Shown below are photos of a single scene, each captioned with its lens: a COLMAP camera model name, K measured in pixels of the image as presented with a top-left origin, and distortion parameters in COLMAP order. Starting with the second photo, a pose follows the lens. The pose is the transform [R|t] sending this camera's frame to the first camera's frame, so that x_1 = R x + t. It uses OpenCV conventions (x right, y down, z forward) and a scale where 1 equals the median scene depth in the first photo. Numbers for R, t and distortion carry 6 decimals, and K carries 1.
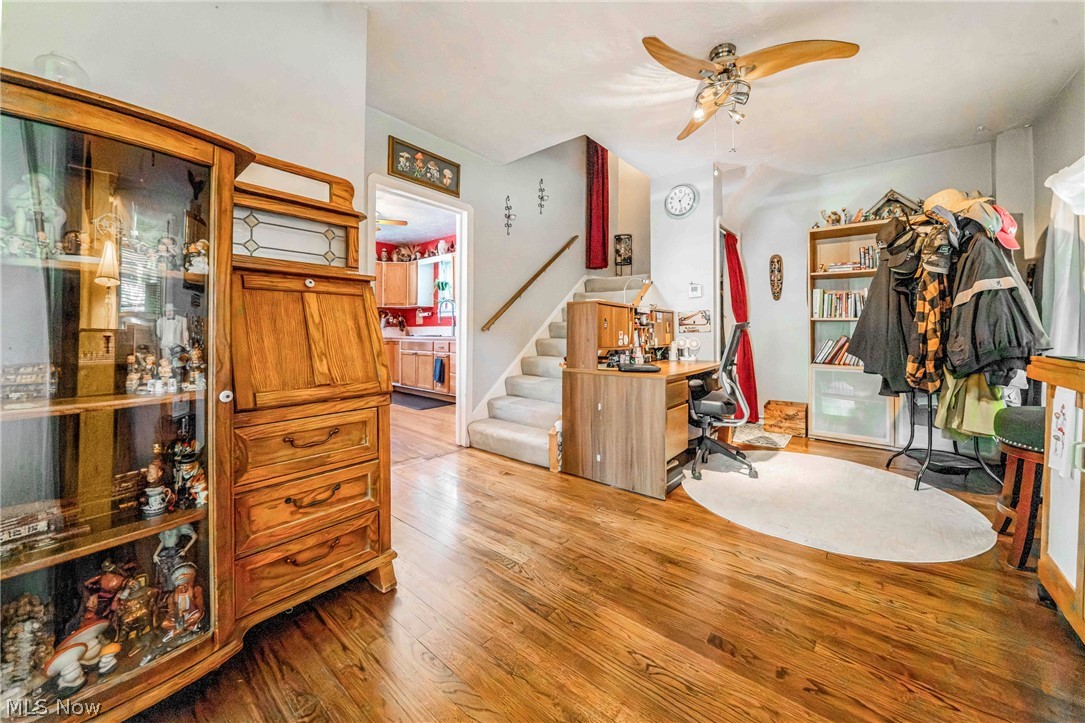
lens RADIAL K [[389.4, 0, 545.6], [0, 389.4, 324.0], [0, 0, 1]] dist [0.000055, 0.000016]
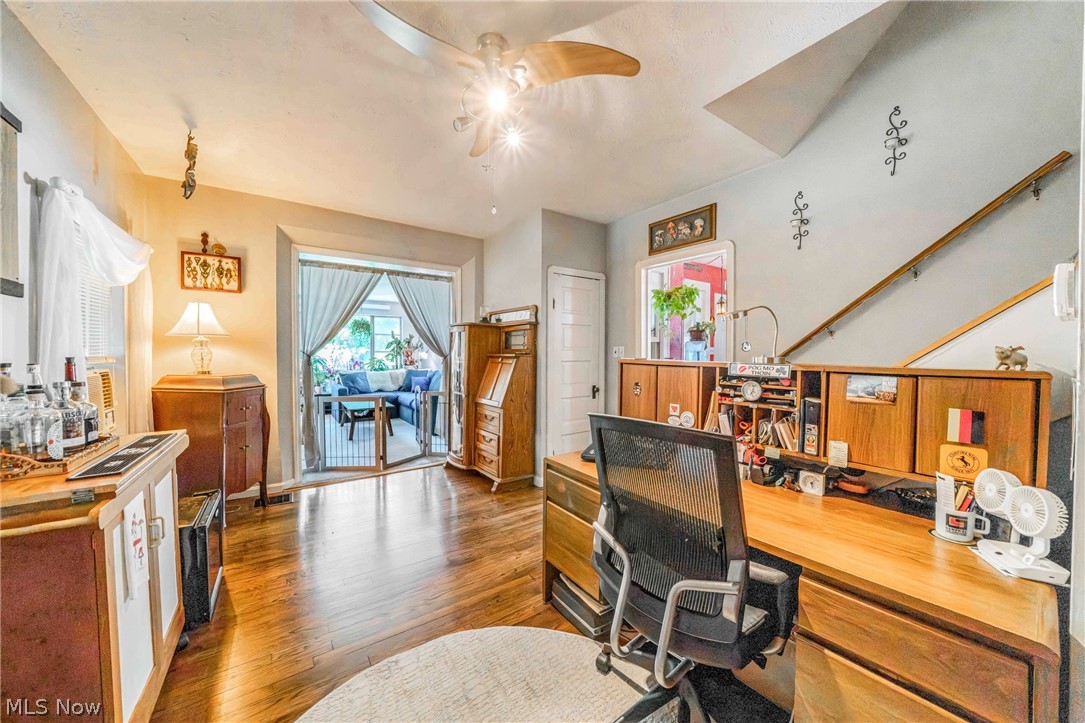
lens RADIAL K [[376.3, 0, 542.5], [0, 376.3, 361.5], [0, 0, 1]] dist [-0.028462, -0.000008]
pose [[-0.271283, 0.021116, -0.962268, 0.787055], [0.010401, 0.999765, 0.019006, -0.060777], [0.962443, -0.004853, -0.271439, 0.897947]]
